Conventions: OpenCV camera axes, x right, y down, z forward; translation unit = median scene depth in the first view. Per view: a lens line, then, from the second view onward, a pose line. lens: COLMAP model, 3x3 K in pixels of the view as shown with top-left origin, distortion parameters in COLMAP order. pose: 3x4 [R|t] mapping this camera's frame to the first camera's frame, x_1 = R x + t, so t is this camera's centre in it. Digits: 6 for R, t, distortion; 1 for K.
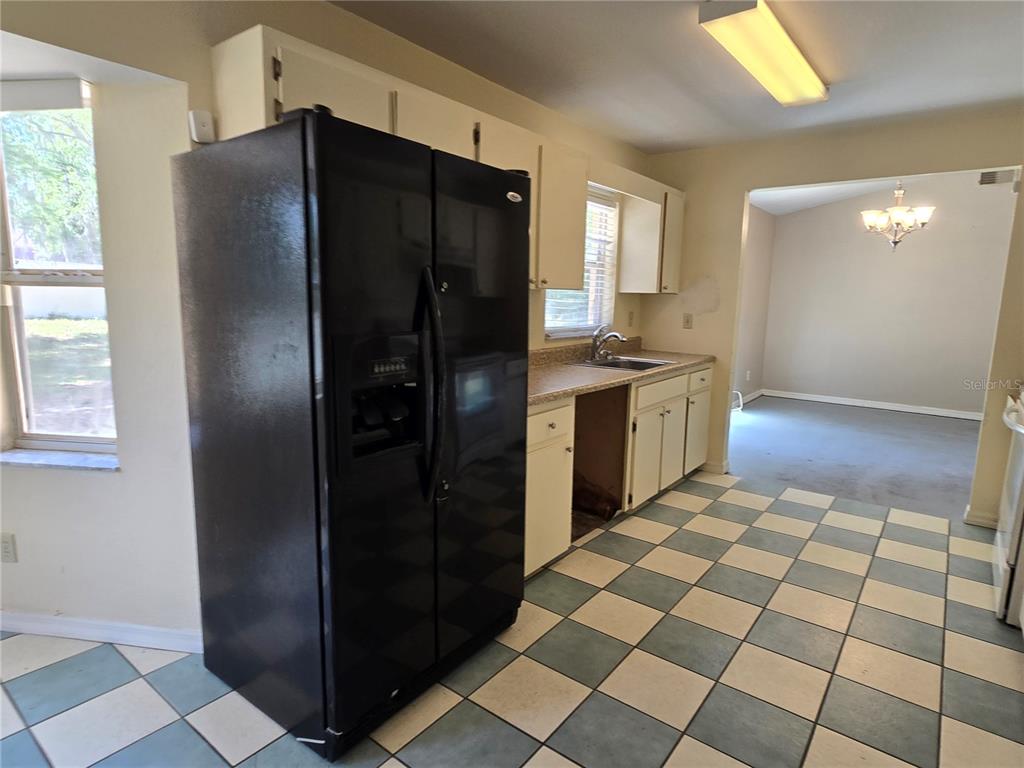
lens RADIAL K [[575.4, 0, 500.7], [0, 575.4, 382.0], [0, 0, 1]] dist [-0.010032, 0.004132]
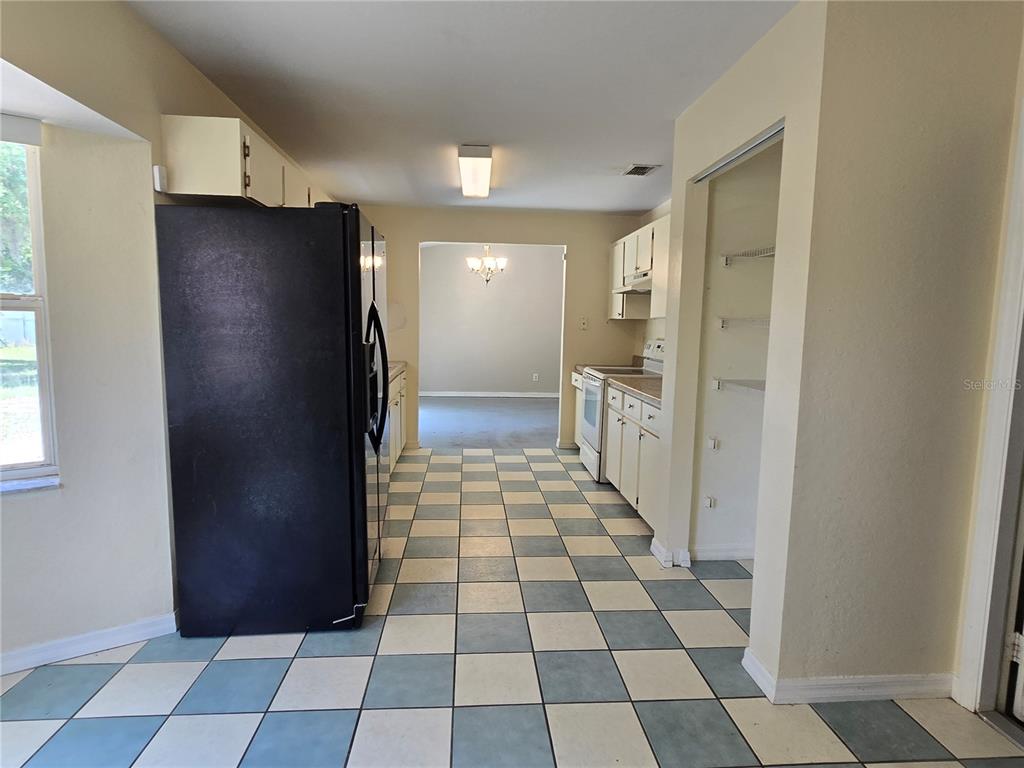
lens RADIAL K [[575.4, 0, 508.4], [0, 575.4, 391.6], [0, 0, 1]] dist [-0.010032, 0.004132]
pose [[0.737204, -0.086096, 0.670162, -0.575612], [0.095687, 0.995155, 0.022588, 0.027998], [-0.668860, 0.047474, 0.741871, -0.247838]]
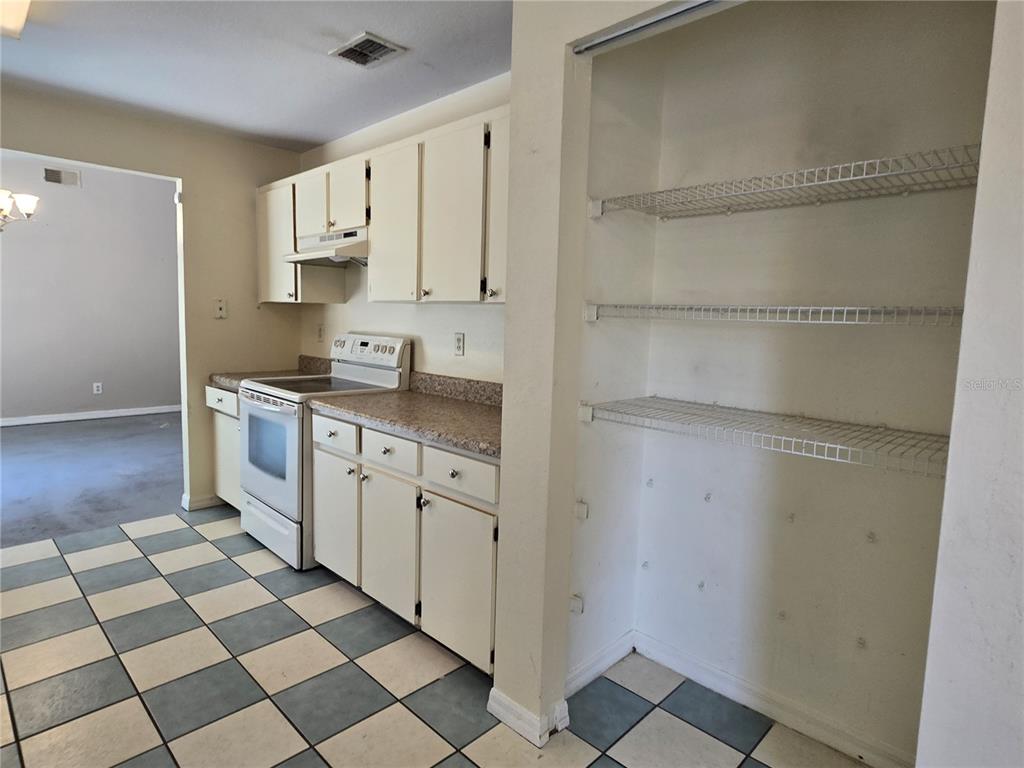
lens RADIAL K [[575.4, 0, 518.0], [0, 575.4, 378.8], [0, 0, 1]] dist [-0.010032, 0.004132]
pose [[0.101570, -0.121816, 0.987342, -0.190195], [0.124153, 0.986268, 0.108912, -0.046825], [-0.987051, 0.111519, 0.115299, 0.319058]]
